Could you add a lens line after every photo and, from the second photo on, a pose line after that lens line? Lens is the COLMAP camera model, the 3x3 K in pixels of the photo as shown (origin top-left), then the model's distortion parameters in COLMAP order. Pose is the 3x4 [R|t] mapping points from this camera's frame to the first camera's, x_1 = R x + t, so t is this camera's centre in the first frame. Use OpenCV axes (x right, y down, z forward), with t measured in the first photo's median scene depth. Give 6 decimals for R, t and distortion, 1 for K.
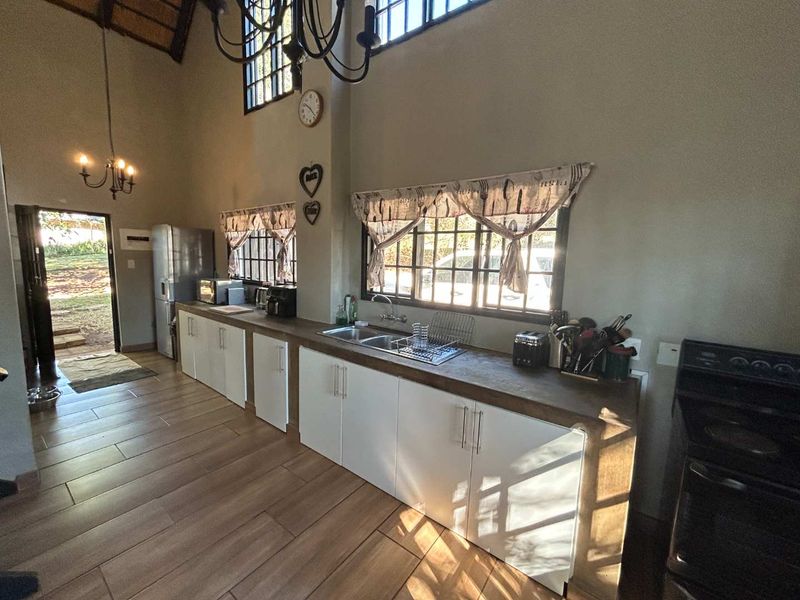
lens RADIAL K [[323.7, 0, 399.2], [0, 323.7, 298.6], [0, 0, 1]] dist [-0.003972, 0.002247]
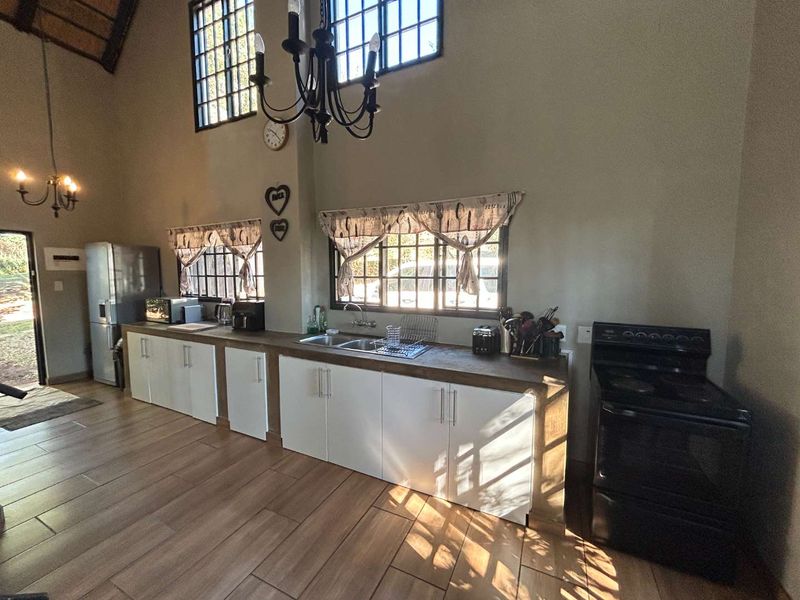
lens RADIAL K [[323.7, 0, 399.5], [0, 323.7, 298.9], [0, 0, 1]] dist [-0.003972, 0.002247]
pose [[0.982415, -0.048232, 0.180372, -0.103942], [0.054232, 0.998122, -0.028479, 0.014135], [-0.178659, 0.037760, 0.983186, -0.124618]]
